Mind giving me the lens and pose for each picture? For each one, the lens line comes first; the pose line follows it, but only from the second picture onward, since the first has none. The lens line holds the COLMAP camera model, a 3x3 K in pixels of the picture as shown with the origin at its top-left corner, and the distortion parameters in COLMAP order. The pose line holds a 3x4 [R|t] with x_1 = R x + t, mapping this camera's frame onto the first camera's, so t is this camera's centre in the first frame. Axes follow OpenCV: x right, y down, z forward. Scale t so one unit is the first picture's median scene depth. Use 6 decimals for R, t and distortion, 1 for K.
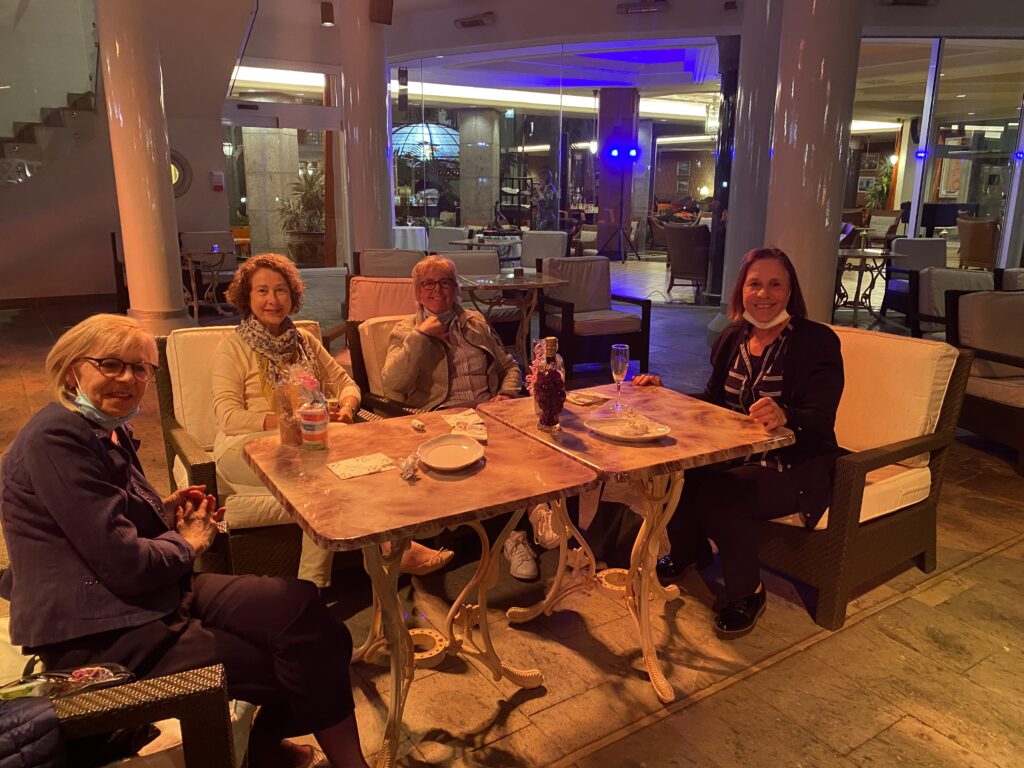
lens RADIAL K [[764.7, 0, 513.2], [0, 764.7, 382.3], [0, 0, 1]] dist [0.011217, -0.011513]
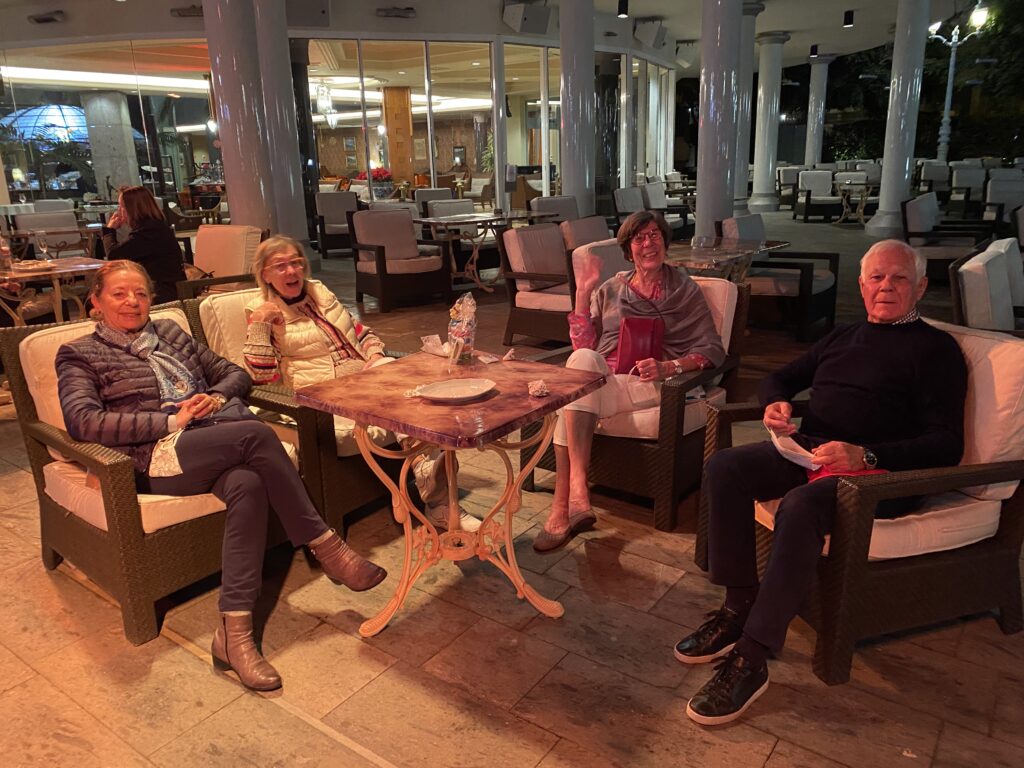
lens RADIAL K [[764.7, 0, 510.9], [0, 764.7, 380.7], [0, 0, 1]] dist [0.011217, -0.011513]
pose [[0.935005, -0.133229, 0.328657, 0.077065], [0.124786, 0.991082, 0.046752, 0.051572], [-0.331955, -0.002701, 0.943291, -0.162785]]
